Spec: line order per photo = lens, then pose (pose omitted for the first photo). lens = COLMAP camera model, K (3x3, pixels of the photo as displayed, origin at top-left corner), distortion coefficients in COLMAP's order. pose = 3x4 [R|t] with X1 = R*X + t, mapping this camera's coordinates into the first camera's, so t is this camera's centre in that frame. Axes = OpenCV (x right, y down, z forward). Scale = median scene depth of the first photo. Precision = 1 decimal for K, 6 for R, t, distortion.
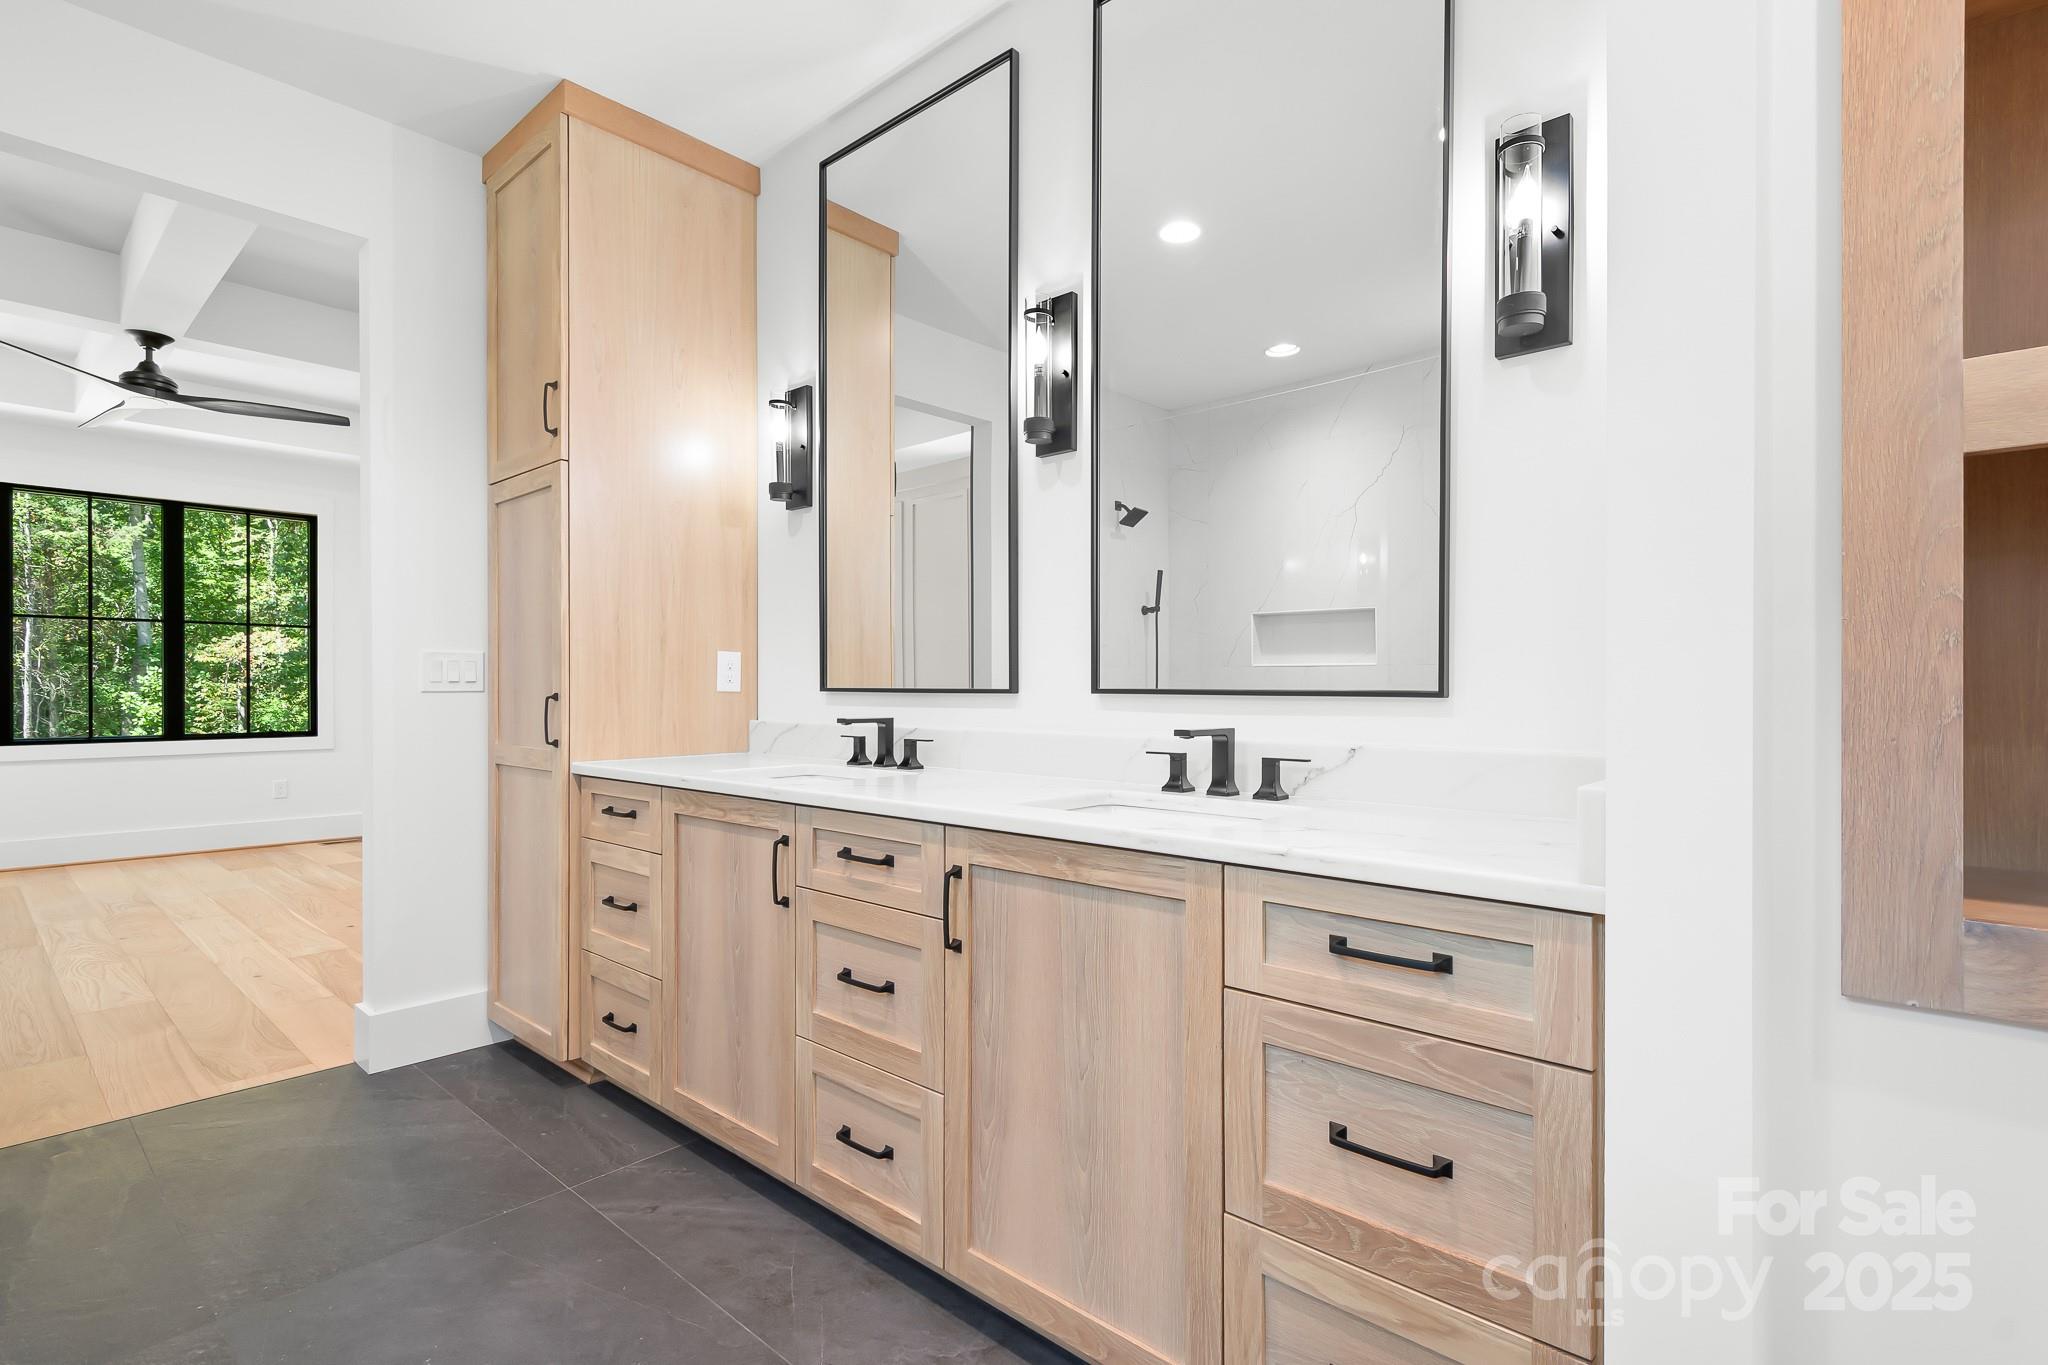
lens RADIAL K [[982.6, 0, 1035.3], [0, 982.6, 681.6], [0, 0, 1]] dist [0.014121, -0.003400]
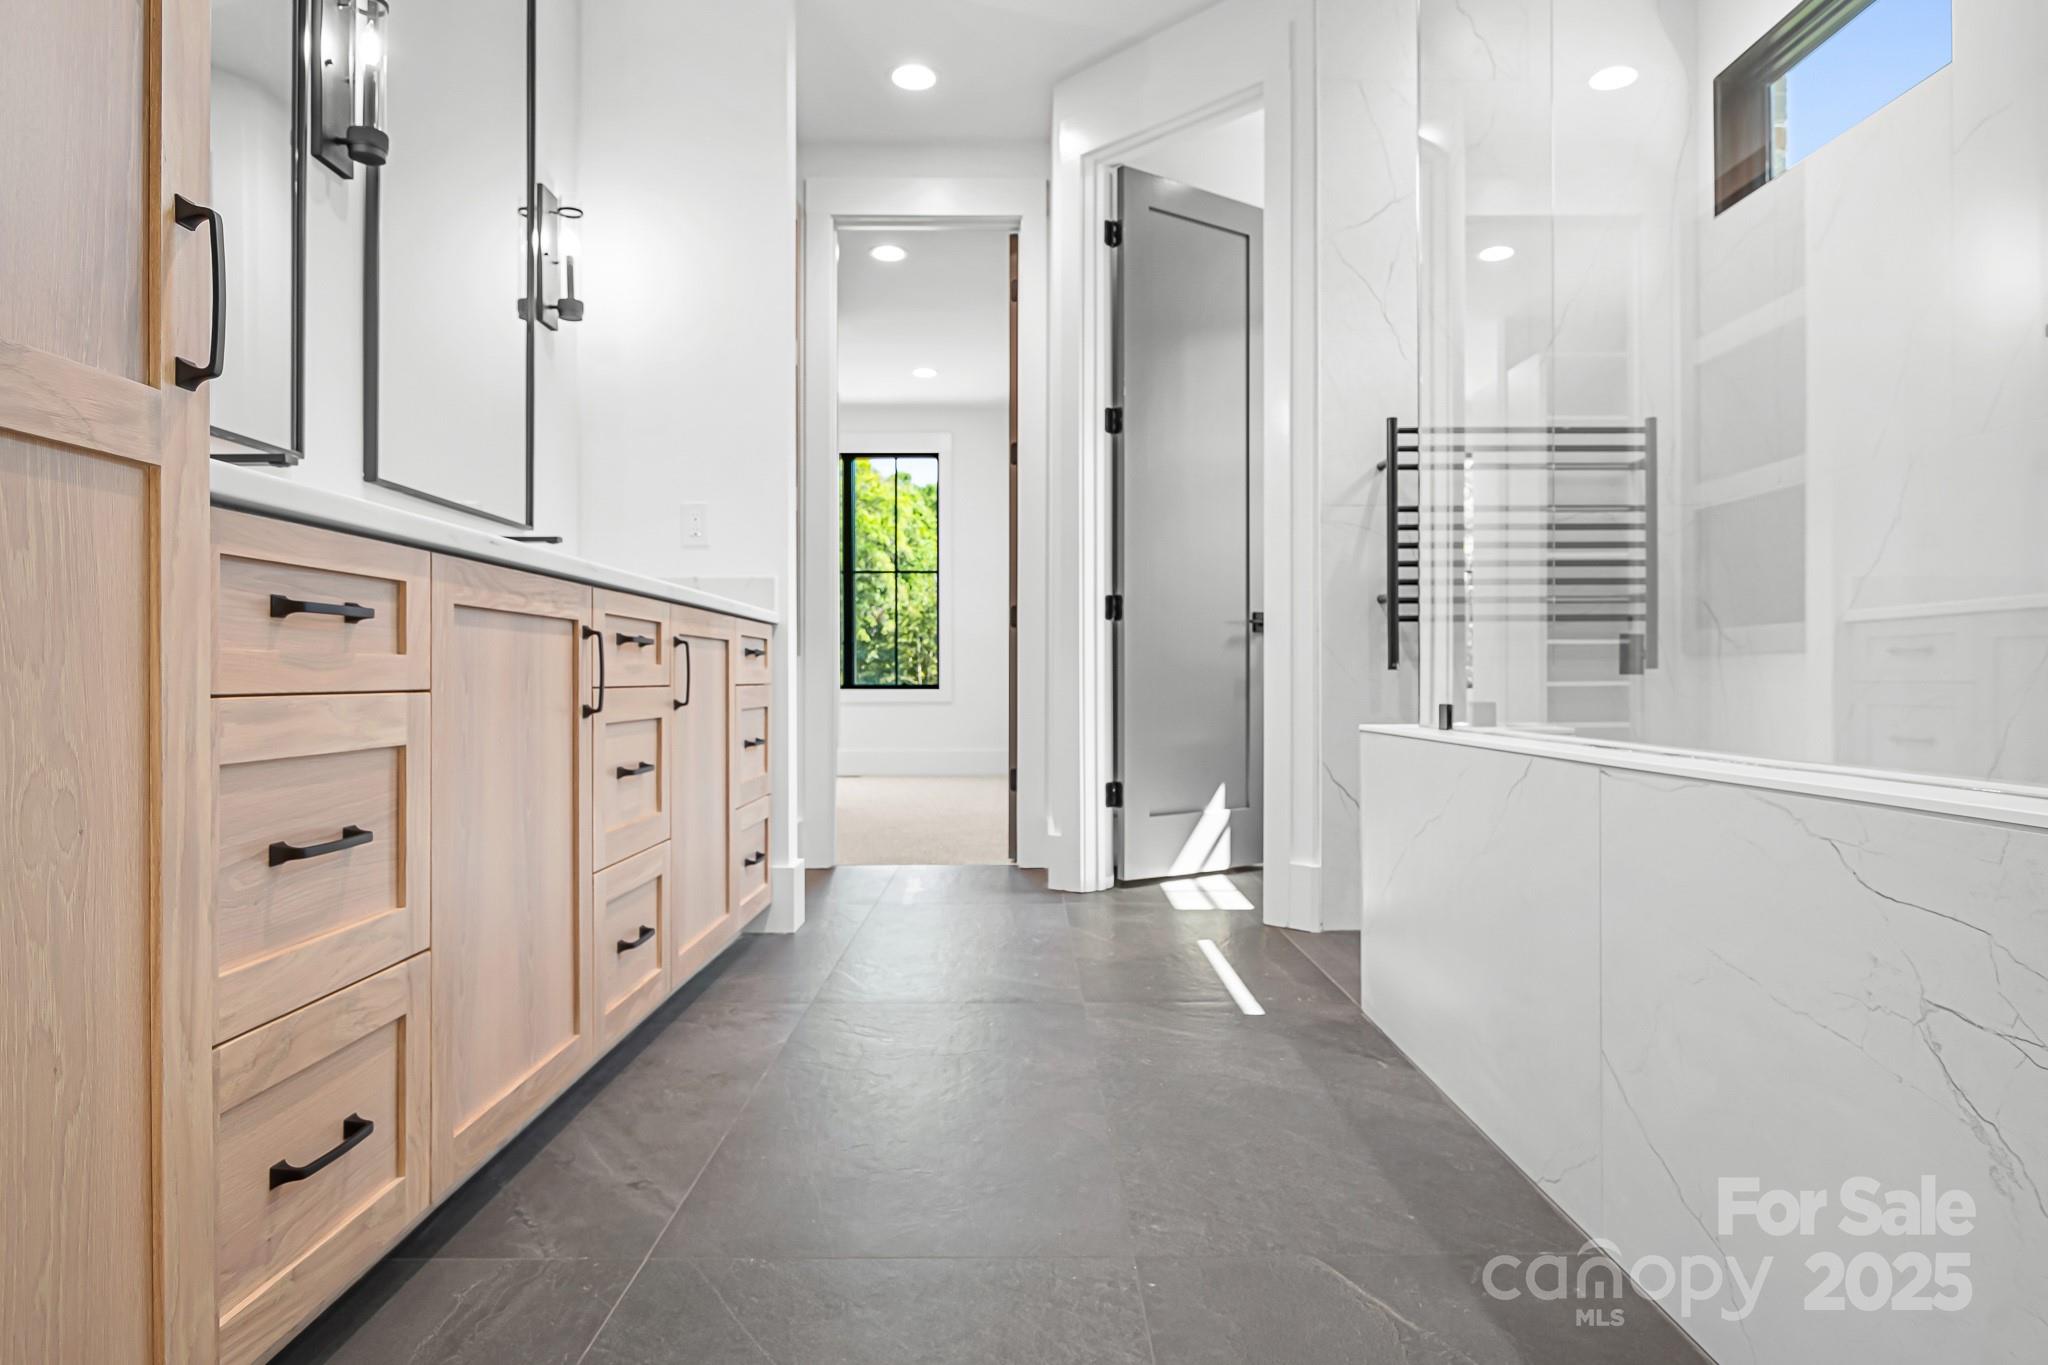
lens RADIAL K [[1254.7, 0, 1024.9], [0, 1254.7, 680.7], [0, 0, 1]] dist [0.009746, -0.001460]
pose [[-0.670687, 0.000976, 0.741739, -1.163741], [-0.000022, 0.999999, -0.001336, 0.192452], [-0.741740, -0.000913, -0.670687, 1.344758]]
